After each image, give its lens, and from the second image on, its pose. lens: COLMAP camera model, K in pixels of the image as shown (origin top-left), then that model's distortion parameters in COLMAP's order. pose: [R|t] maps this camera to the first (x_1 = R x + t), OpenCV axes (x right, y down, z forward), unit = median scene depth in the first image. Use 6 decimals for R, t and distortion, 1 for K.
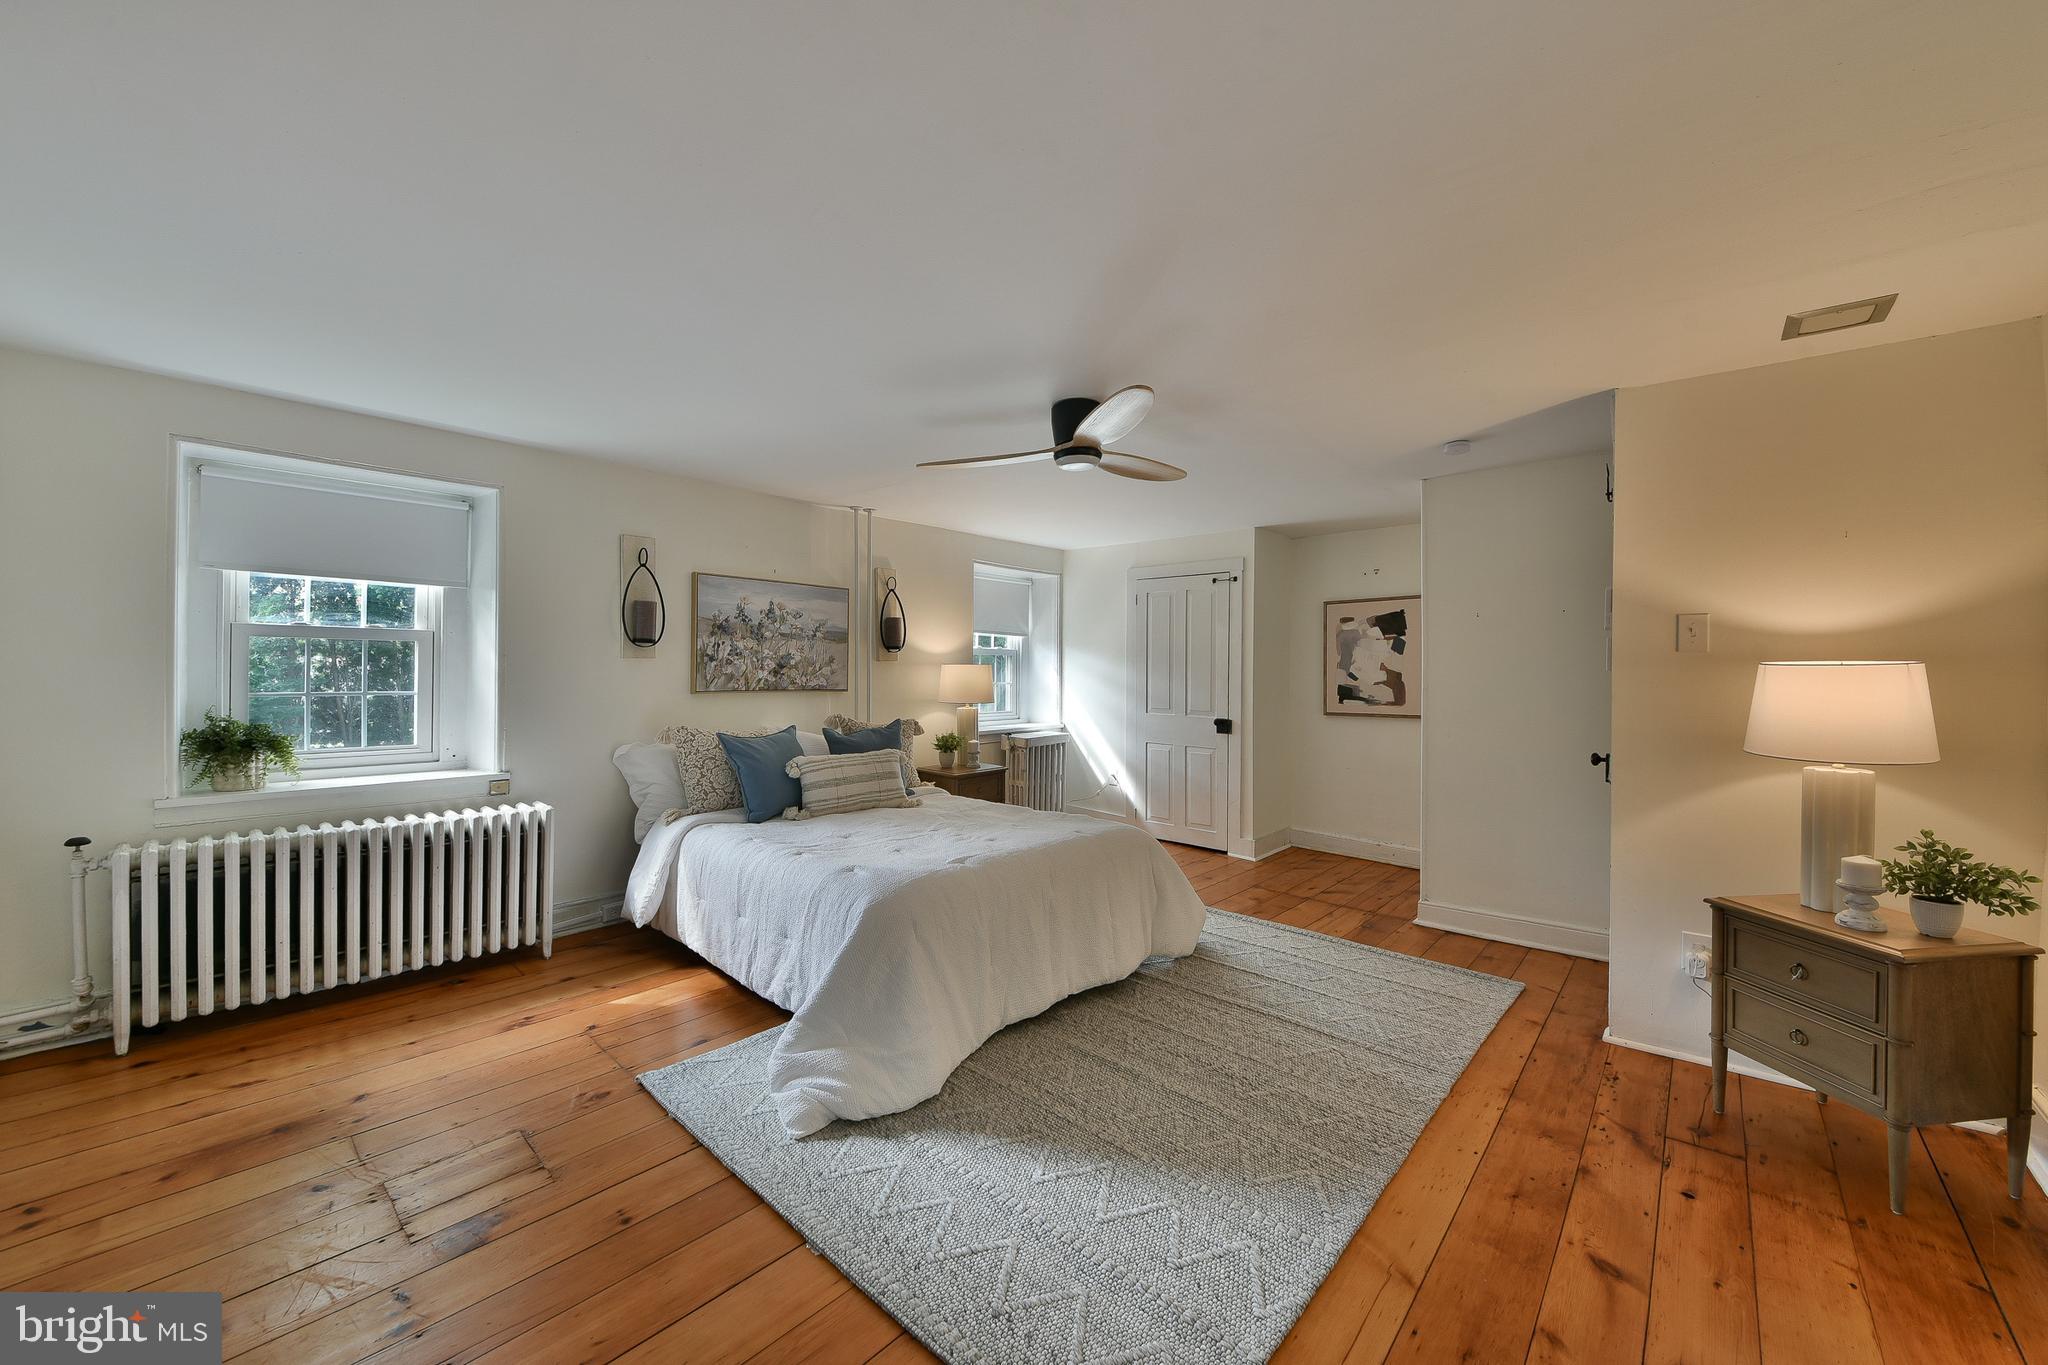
lens RADIAL K [[774.4, 0, 1009.0], [0, 774.4, 664.2], [0, 0, 1]] dist [0.018139, -0.002715]
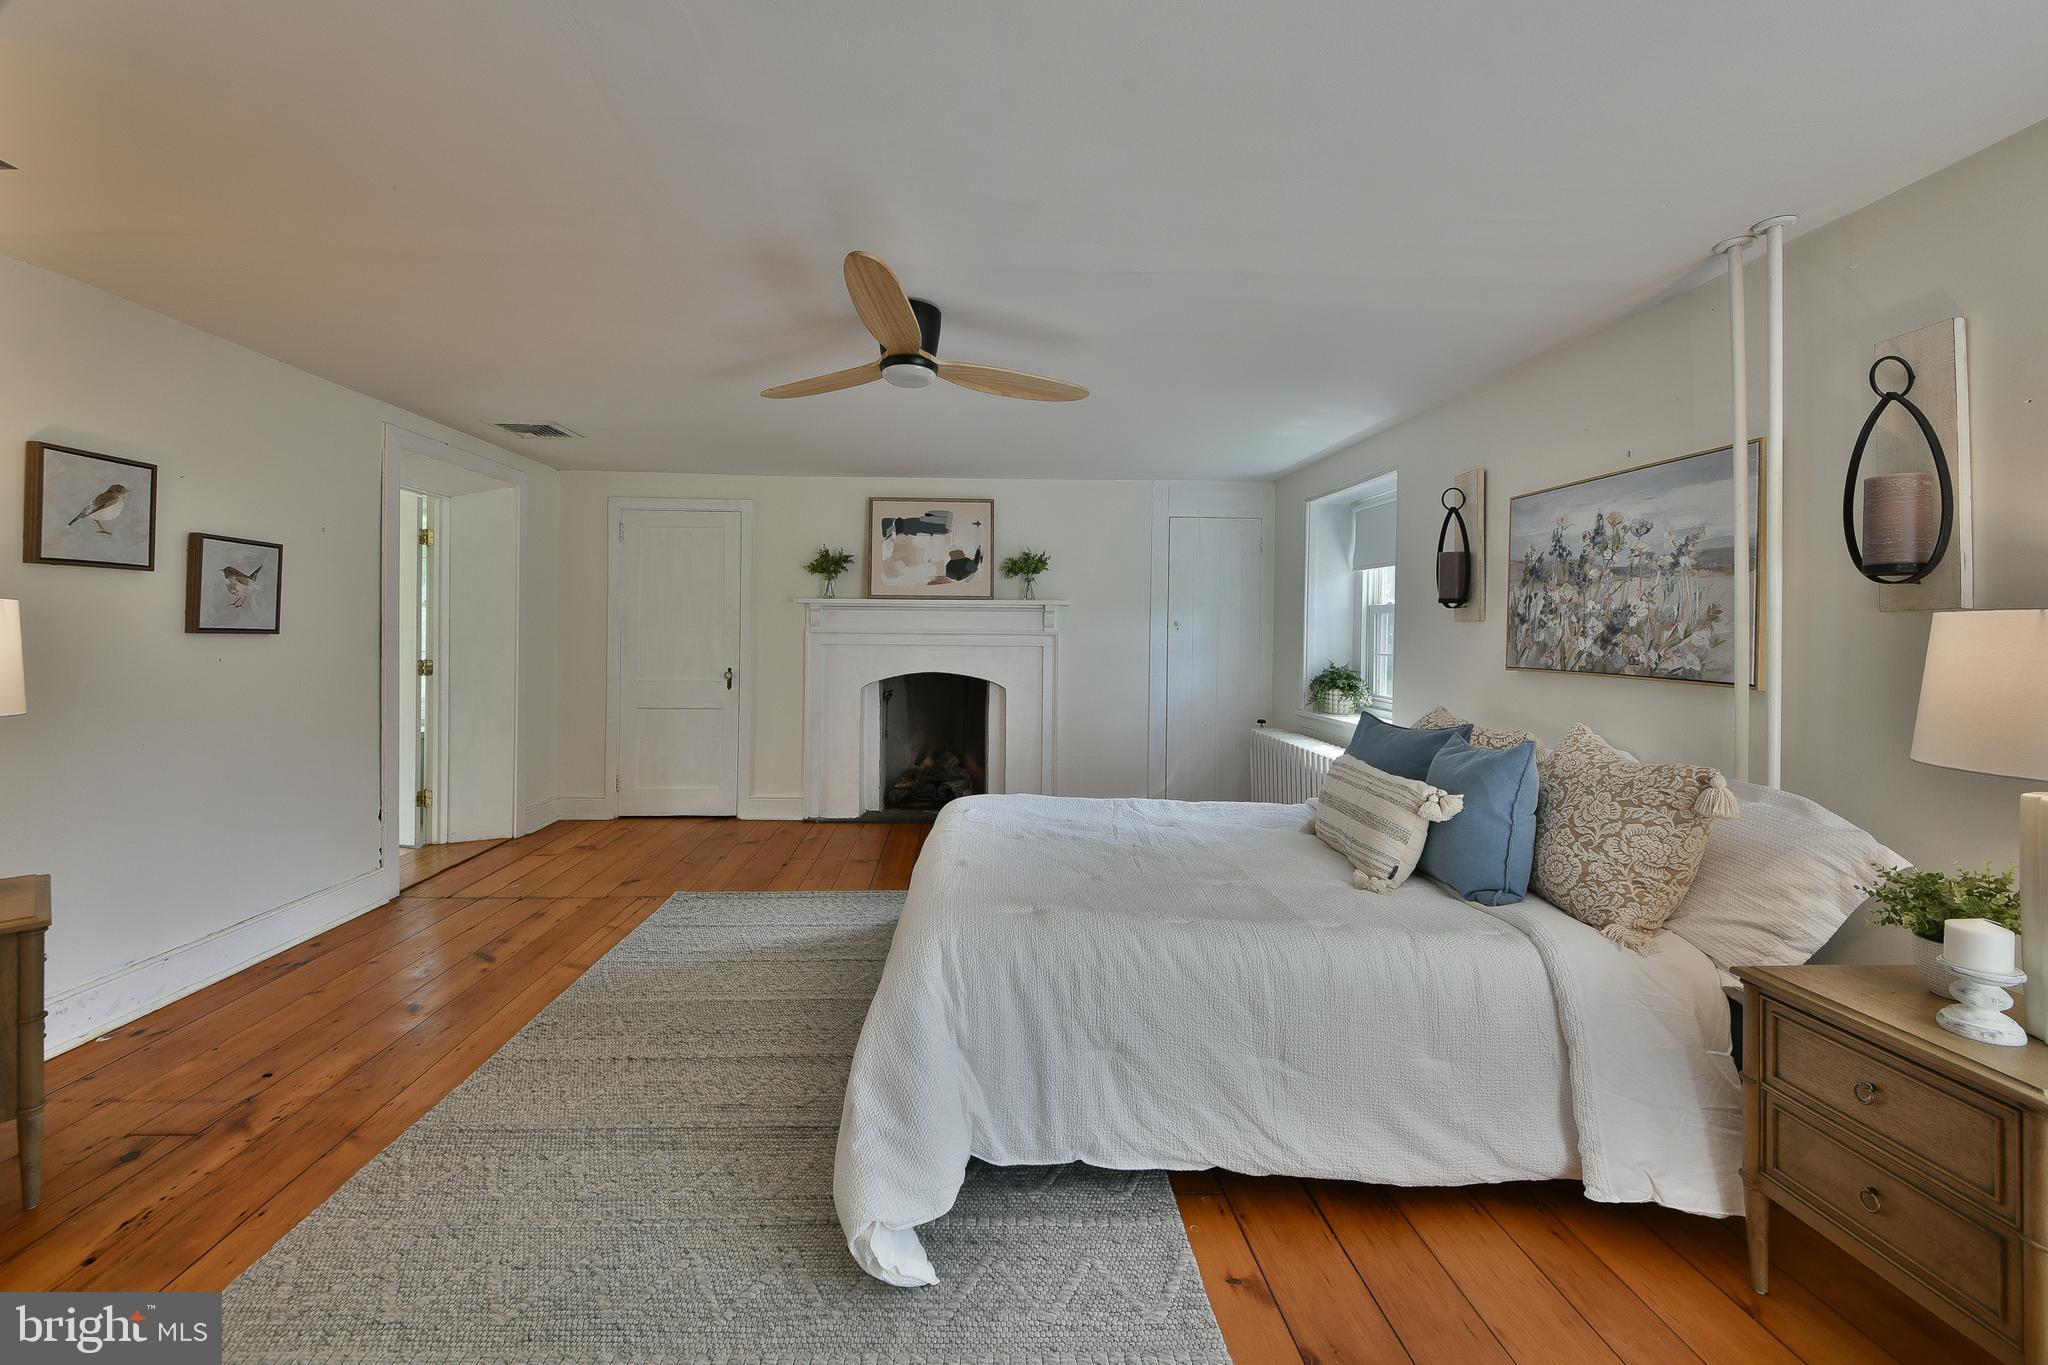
lens RADIAL K [[774.4, 0, 1001.2], [0, 774.4, 627.5], [0, 0, 1]] dist [0.018139, -0.002715]
pose [[-0.705713, -0.016503, -0.708305, 0.395395], [-0.009451, 0.999859, -0.013880, 0.012731], [0.708434, -0.003101, -0.705770, 1.082769]]
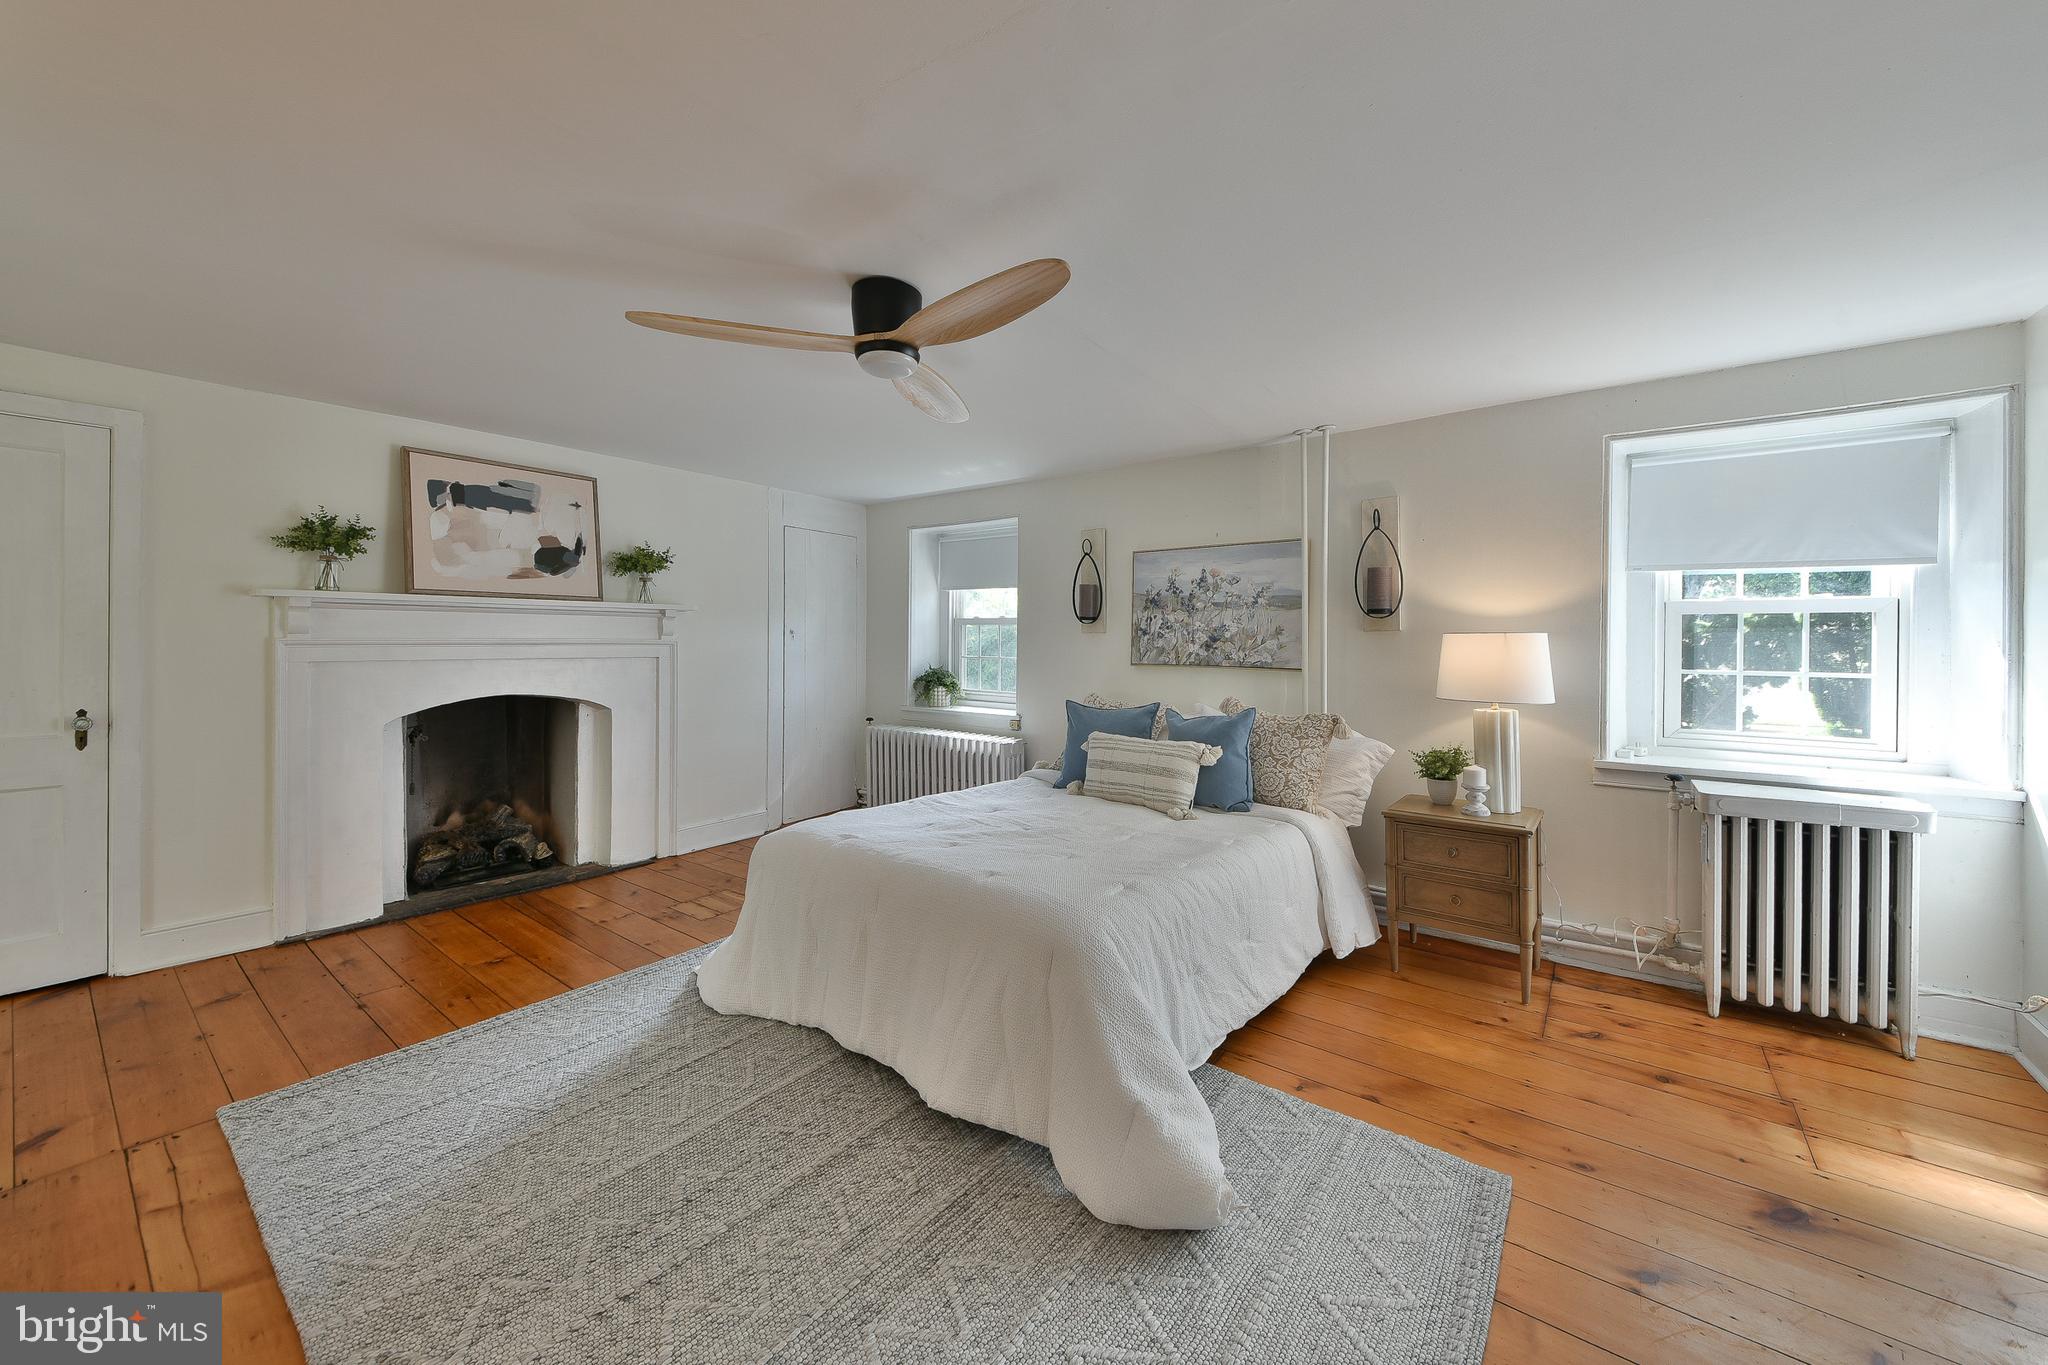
lens RADIAL K [[737.2, 0, 1022.7], [0, 737.2, 632.7], [0, 0, 1]] dist [0.016024, -0.001278]
pose [[0.097876, -0.018681, -0.995023, 0.536349], [0.000215, 0.999824, -0.018750, 0.010805], [0.995199, 0.001621, 0.097863, 0.695050]]
